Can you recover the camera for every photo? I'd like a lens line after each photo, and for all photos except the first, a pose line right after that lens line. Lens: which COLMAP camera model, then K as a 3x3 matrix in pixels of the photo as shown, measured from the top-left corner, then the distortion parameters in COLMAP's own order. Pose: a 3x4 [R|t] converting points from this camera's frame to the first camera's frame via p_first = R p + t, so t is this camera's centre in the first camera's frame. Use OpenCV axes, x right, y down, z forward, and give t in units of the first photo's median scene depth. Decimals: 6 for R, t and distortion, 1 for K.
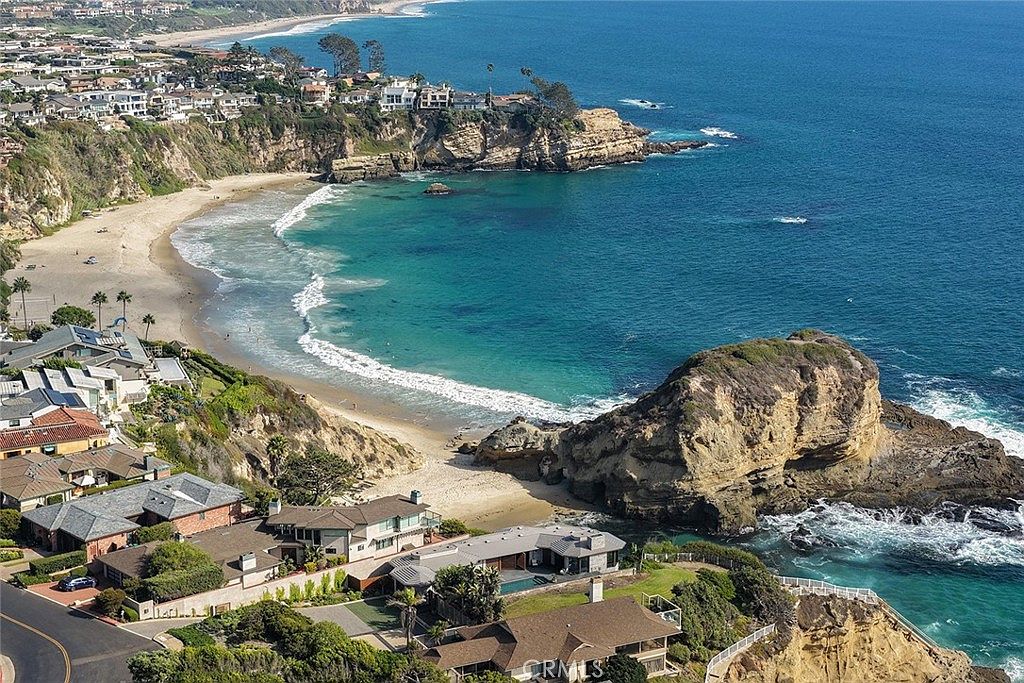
lens RADIAL K [[1720.5, 0, 512.0], [0, 1720.5, 341.5], [0, 0, 1]] dist [-0.002824, 0.045221]
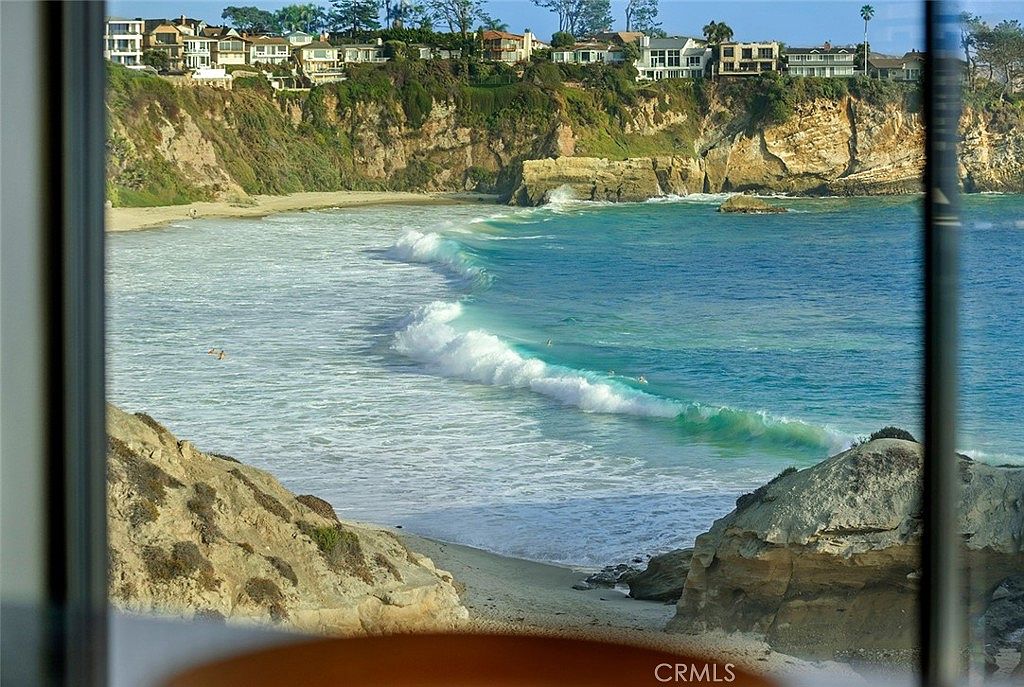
lens RADIAL K [[2596.2, 0, 512.0], [0, 2596.2, 343.5], [0, 0, 1]] dist [-0.282016, 0.776653]
pose [[0.987414, 0.003631, -0.158113, 0.004068], [-0.024716, 0.990995, -0.131594, 0.035789], [0.156211, 0.133846, 0.978613, 0.302109]]
